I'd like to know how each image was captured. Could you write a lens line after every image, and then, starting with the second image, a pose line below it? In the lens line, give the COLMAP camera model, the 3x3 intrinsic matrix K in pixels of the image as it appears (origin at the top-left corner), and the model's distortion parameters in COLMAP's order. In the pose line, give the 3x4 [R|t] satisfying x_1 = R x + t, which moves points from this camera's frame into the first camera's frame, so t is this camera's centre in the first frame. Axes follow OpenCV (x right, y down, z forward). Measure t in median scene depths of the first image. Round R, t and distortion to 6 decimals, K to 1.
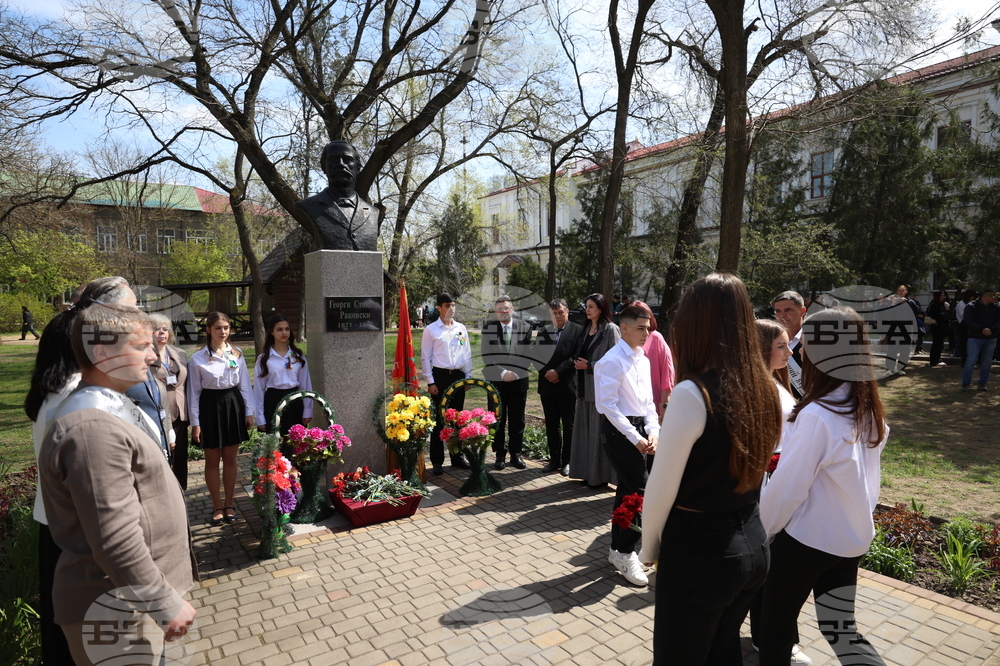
lens RADIAL K [[565.4, 0, 500.0], [0, 565.4, 333.0], [0, 0, 1]] dist [-0.017058, 0.001803]
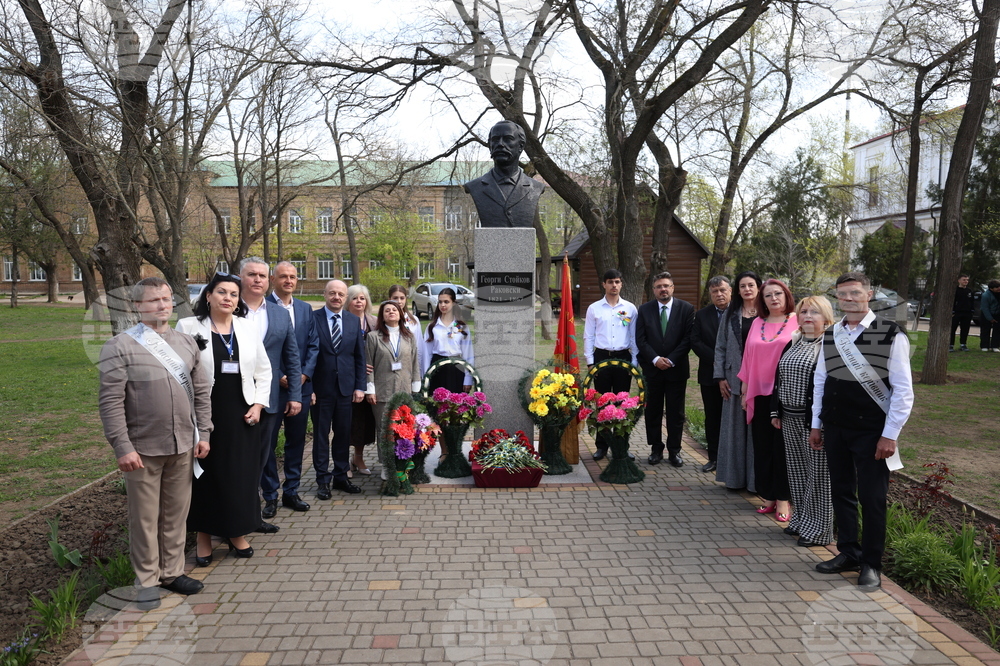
lens RADIAL K [[639.8, 0, 500.0], [0, 639.8, 333.0], [0, 0, 1]] dist [-0.000459, 0.001028]
pose [[0.857751, 0.054897, -0.511125, 0.102955], [-0.040855, 0.998416, 0.038673, 0.000817], [0.512439, -0.012290, 0.858636, -0.005368]]
